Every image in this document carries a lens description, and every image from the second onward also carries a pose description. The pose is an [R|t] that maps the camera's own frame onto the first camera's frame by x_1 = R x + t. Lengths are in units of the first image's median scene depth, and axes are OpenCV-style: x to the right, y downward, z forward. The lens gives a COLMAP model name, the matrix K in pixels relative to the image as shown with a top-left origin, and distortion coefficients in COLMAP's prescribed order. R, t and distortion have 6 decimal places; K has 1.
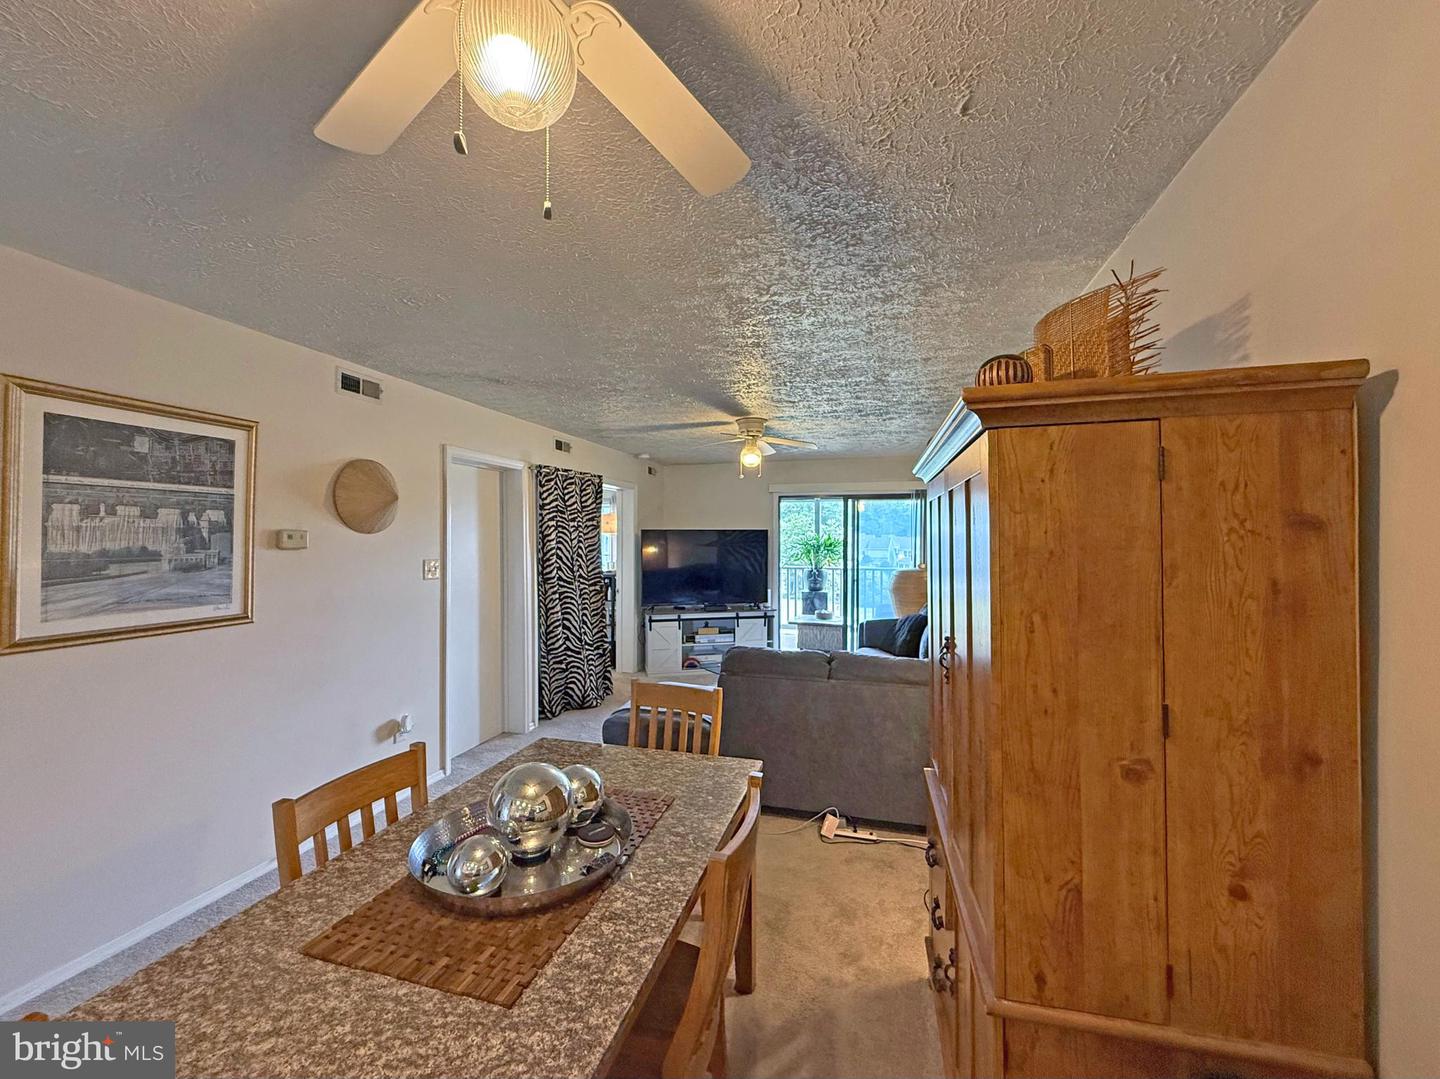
lens RADIAL K [[579.8, 0, 712.4], [0, 579.8, 537.9], [0, 0, 1]] dist [-0.016754, -0.000214]
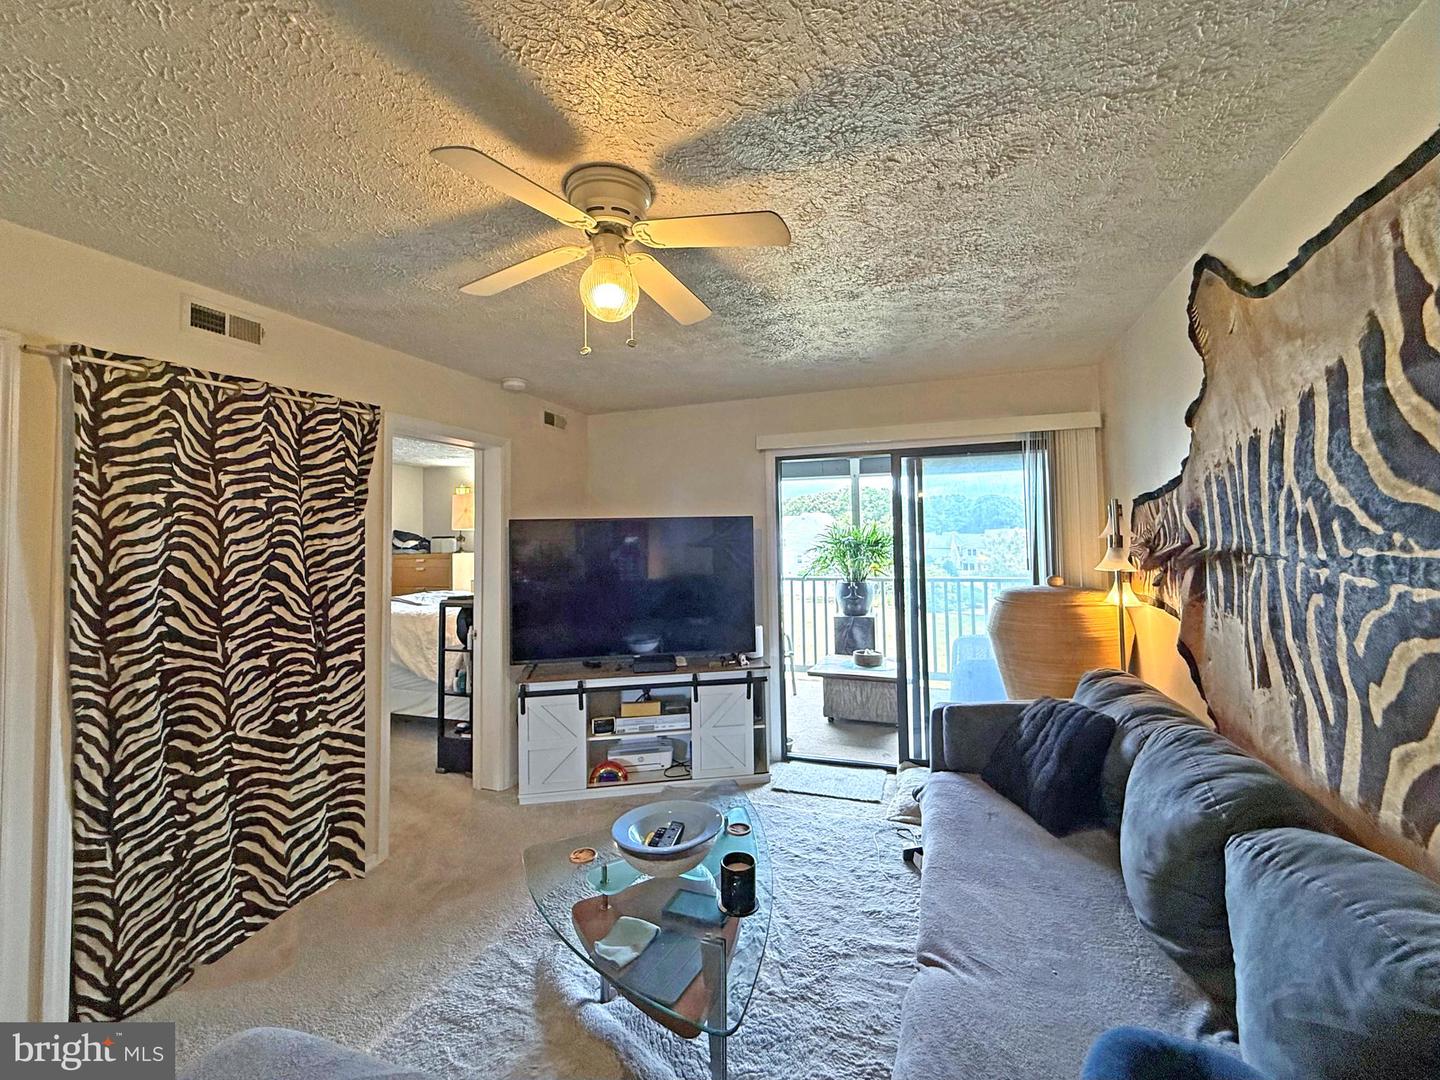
lens RADIAL K [[579.8, 0, 735.6], [0, 579.8, 511.8], [0, 0, 1]] dist [-0.016754, -0.000214]
pose [[0.998175, -0.018572, -0.057465, 0.125399], [0.015996, 0.998860, -0.044968, 0.006299], [0.058235, 0.043967, 0.997334, 0.520590]]
